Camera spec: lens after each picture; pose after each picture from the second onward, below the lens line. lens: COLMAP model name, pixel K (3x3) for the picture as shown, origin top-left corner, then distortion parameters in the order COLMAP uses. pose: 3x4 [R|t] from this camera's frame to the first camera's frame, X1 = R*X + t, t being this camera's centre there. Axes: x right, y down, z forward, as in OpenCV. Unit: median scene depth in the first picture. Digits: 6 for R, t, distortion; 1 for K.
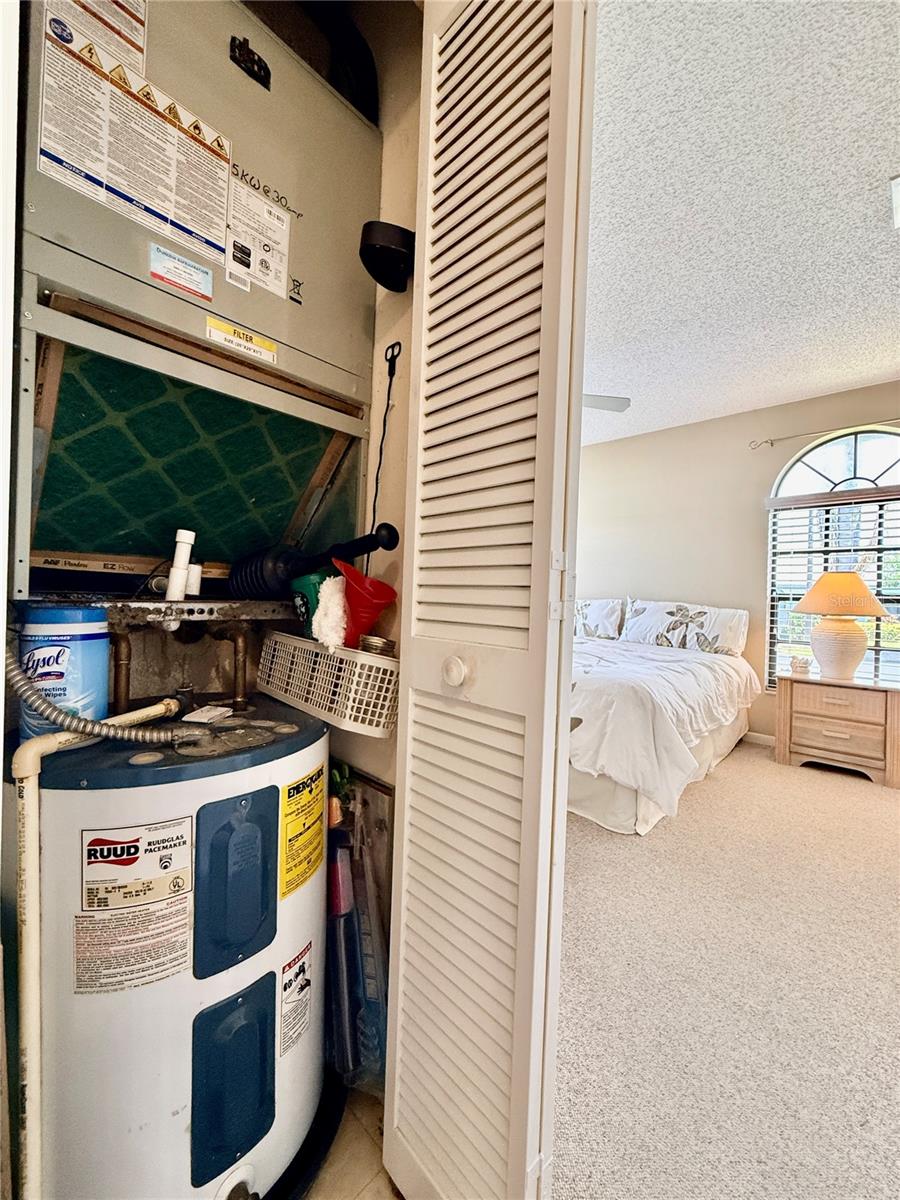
lens RADIAL K [[478.5, 0, 453.8], [0, 478.5, 597.0], [0, 0, 1]] dist [0.002185, -0.001125]
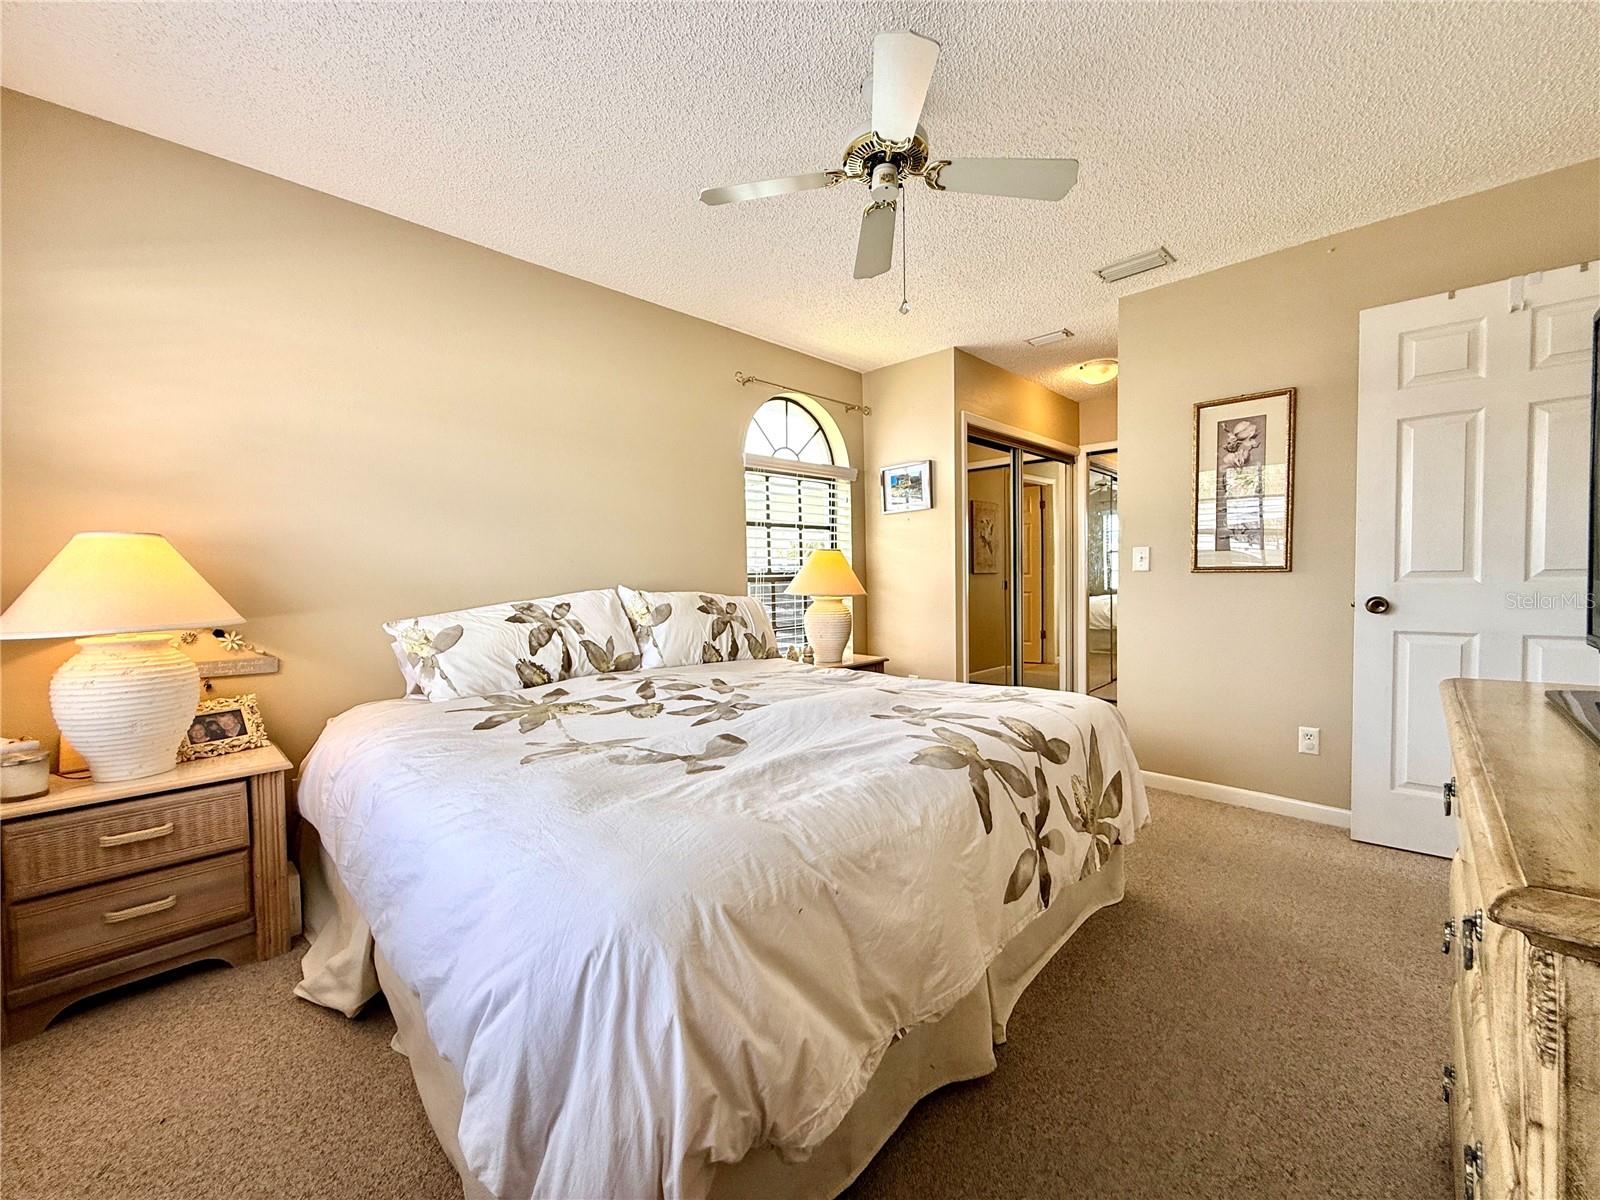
lens RADIAL K [[638.0, 0, 798.4], [0, 638.0, 594.3], [0, 0, 1]] dist [0.002185, -0.001125]
pose [[0.033261, -0.067298, 0.997178, -0.436593], [0.014669, 0.997656, 0.066841, -0.046485], [-0.999339, 0.012404, 0.034170, 0.961867]]
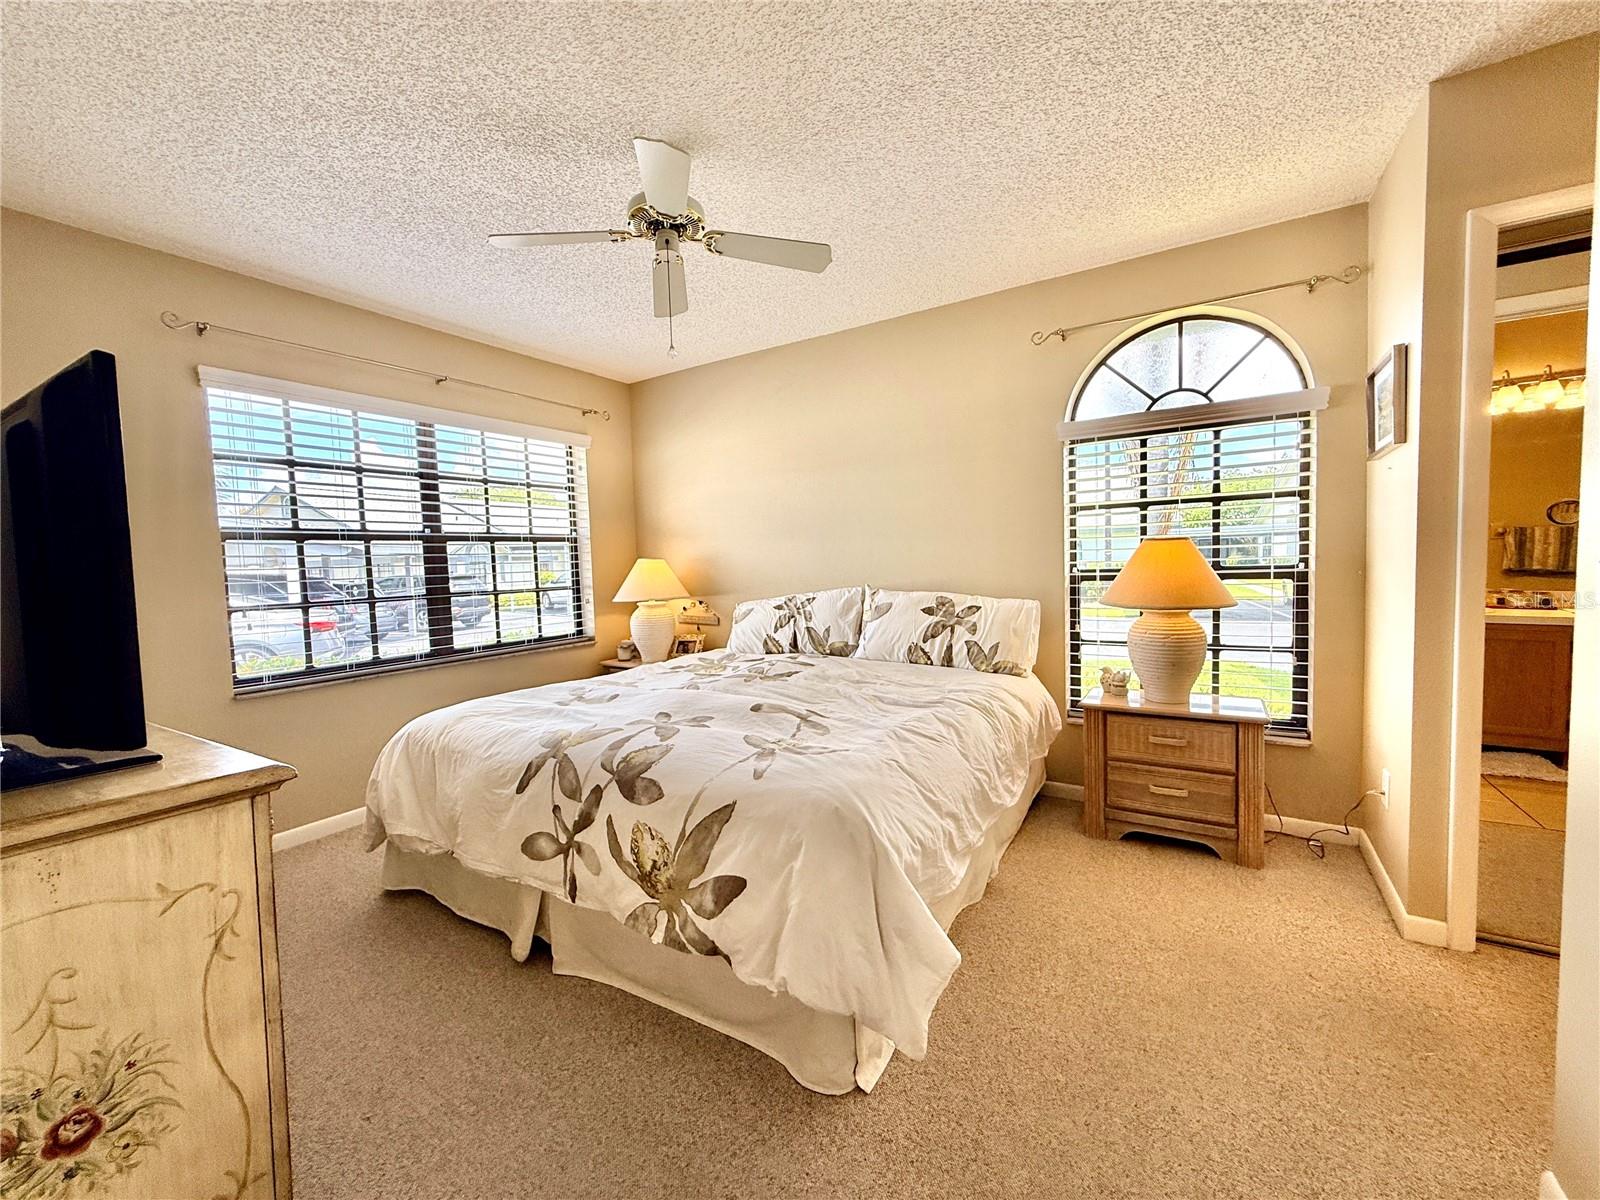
lens RADIAL K [[638.0, 0, 802.9], [0, 638.0, 598.7], [0, 0, 1]] dist [0.002185, -0.001125]
pose [[0.979107, -0.071390, 0.190400, 0.149248], [0.060188, 0.996134, 0.063985, -0.052312], [-0.194232, -0.051188, 0.979619, 0.235676]]
